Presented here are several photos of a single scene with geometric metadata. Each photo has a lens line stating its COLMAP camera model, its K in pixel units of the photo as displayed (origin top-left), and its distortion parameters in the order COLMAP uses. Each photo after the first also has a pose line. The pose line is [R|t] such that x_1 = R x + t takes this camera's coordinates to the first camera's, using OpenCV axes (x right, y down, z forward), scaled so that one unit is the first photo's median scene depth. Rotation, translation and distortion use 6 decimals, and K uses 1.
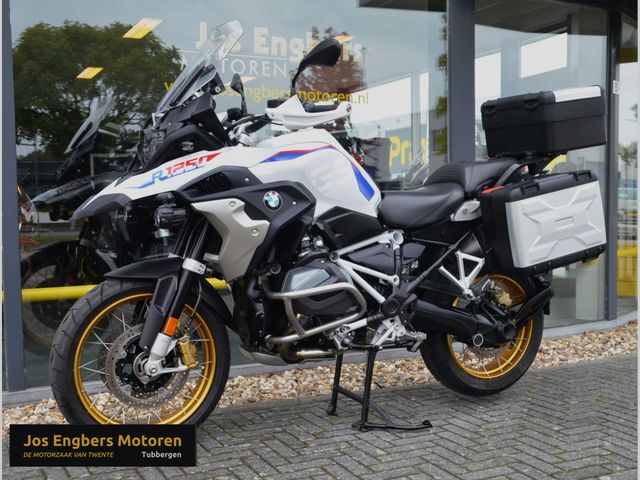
lens RADIAL K [[775.6, 0, 298.5], [0, 775.6, 239.4], [0, 0, 1]] dist [-0.025855, 0.006314]
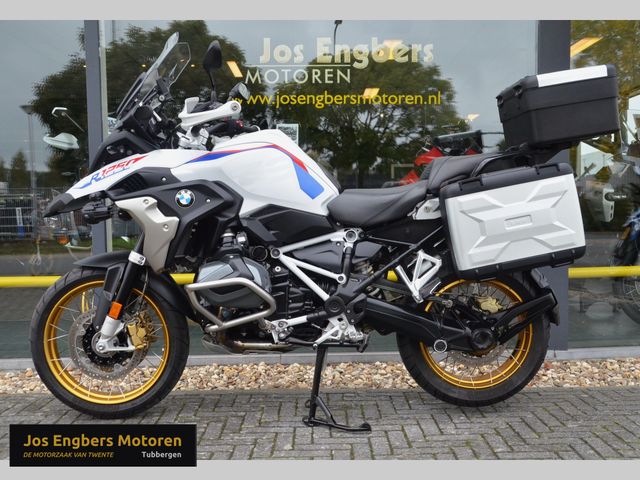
lens RADIAL K [[693.0, 0, 319.5], [0, 693.0, 251.6], [0, 0, 1]] dist [-0.017044, 0.000908]
pose [[0.909942, 0.024098, -0.414034, 0.464686], [-0.017924, 0.999663, 0.018791, 0.001837], [0.414348, -0.009677, 0.910067, 0.180056]]
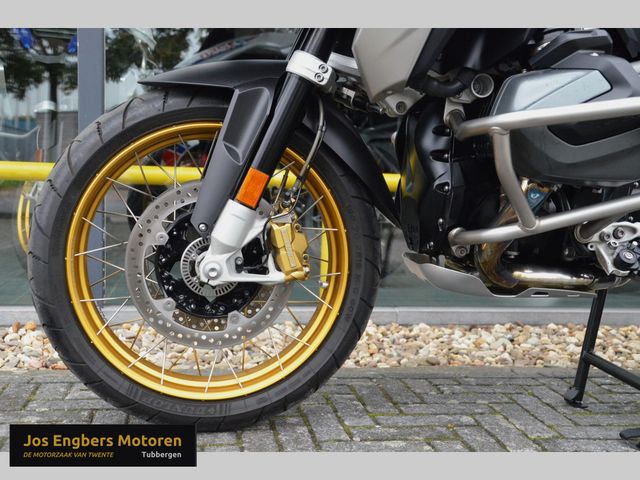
lens RADIAL K [[751.8, 0, 317.3], [0, 751.8, 250.5], [0, 0, 1]] dist [-0.010374, 0.286257]
pose [[0.960475, 0.077814, -0.267268, 0.003919], [-0.062751, 0.995946, 0.064458, 0.105190], [0.271200, -0.045139, 0.961464, 0.489975]]
